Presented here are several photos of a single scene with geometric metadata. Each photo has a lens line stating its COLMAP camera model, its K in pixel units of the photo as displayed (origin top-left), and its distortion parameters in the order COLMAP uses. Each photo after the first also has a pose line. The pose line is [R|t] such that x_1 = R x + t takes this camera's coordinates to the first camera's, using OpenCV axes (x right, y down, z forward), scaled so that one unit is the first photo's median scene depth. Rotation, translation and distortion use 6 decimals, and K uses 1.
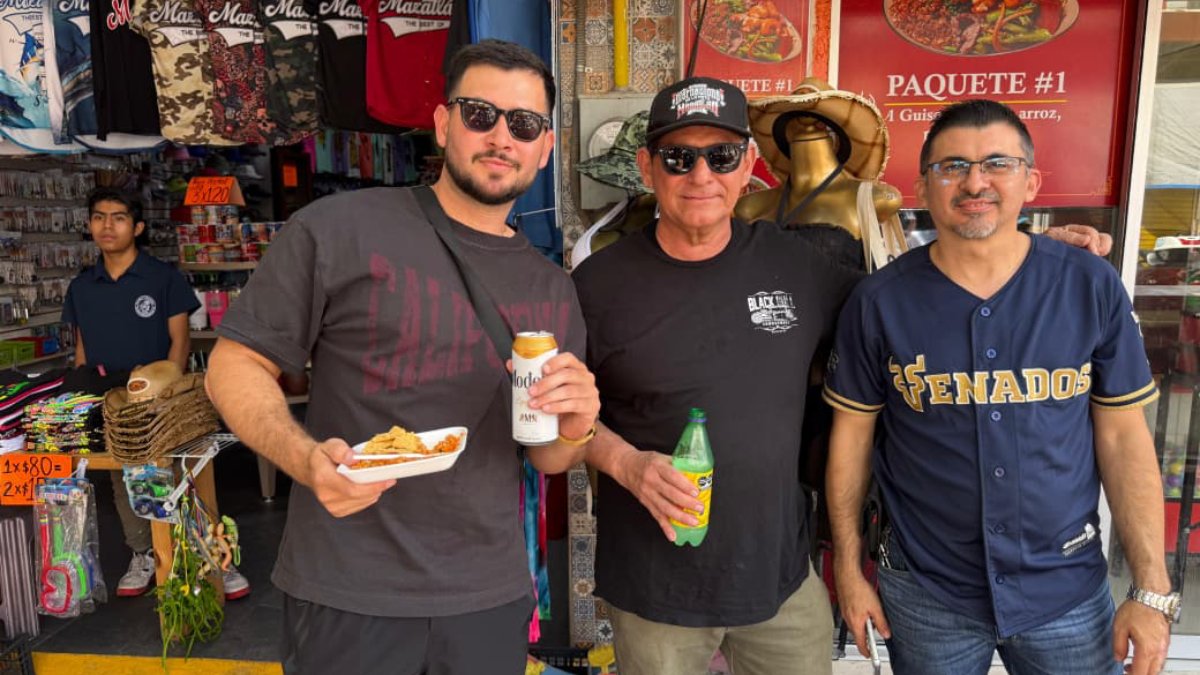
lens RADIAL K [[859.7, 0, 600.0], [0, 859.7, 337.5], [0, 0, 1]] dist [-0.005286, 0.003792]
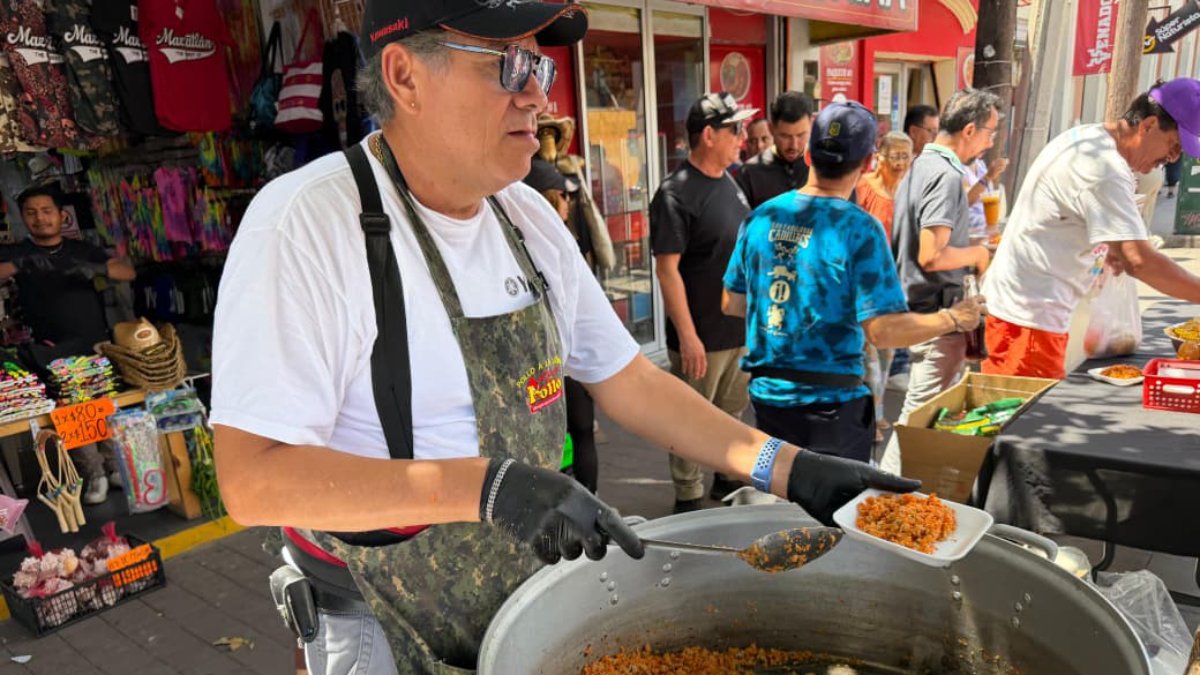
lens RADIAL K [[859.7, 0, 581.9], [0, 859.7, 441.8], [0, 0, 1]] dist [-0.006407, -0.007573]
pose [[0.597438, -0.285413, 0.749404, -1.010175], [0.186743, 0.958343, 0.216113, 0.046070], [-0.779868, 0.010832, 0.625850, -0.324081]]
